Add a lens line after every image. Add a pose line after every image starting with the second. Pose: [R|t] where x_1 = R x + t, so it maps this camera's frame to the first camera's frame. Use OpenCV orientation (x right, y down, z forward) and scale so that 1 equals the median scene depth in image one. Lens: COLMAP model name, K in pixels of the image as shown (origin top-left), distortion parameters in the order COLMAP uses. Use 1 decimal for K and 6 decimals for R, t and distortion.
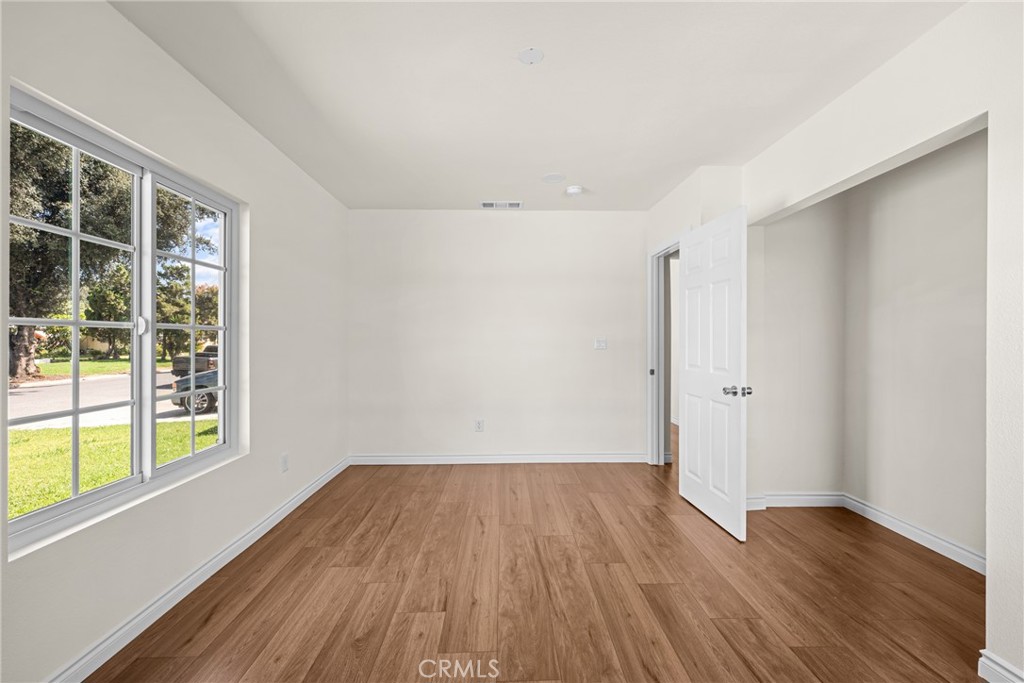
lens RADIAL K [[411.9, 0, 510.5], [0, 411.9, 341.9], [0, 0, 1]] dist [-0.000454, 0.000814]
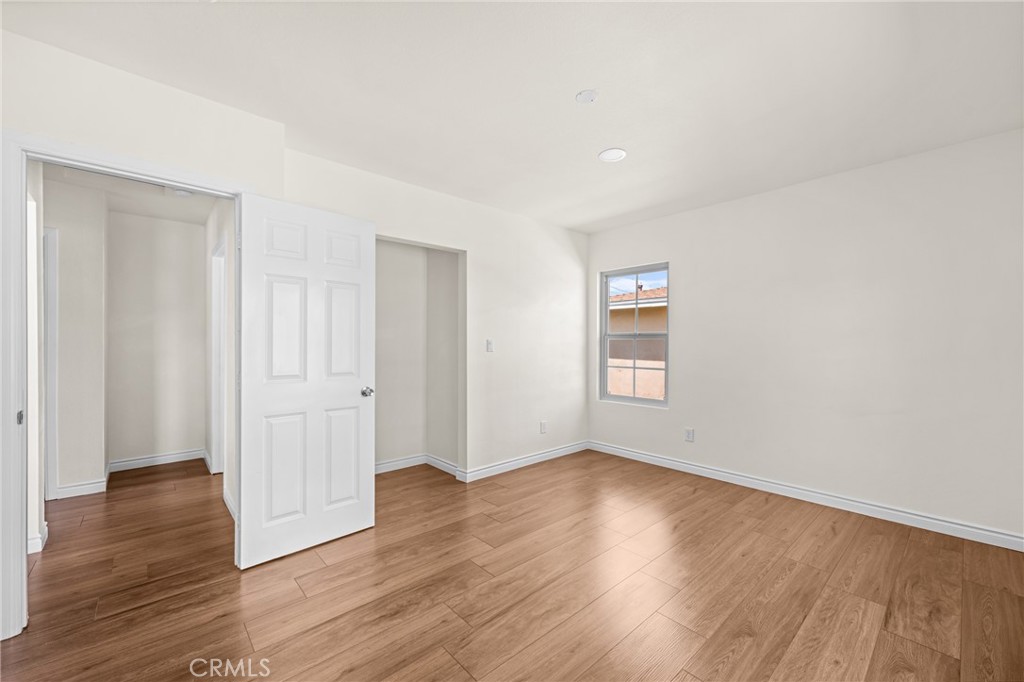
lens RADIAL K [[411.9, 0, 507.3], [0, 411.9, 343.6], [0, 0, 1]] dist [-0.000454, 0.000814]
pose [[-0.654453, -0.001663, 0.756101, -0.627203], [-0.002956, 0.999996, -0.000359, -0.007955], [-0.756097, -0.002470, -0.654455, 1.782570]]
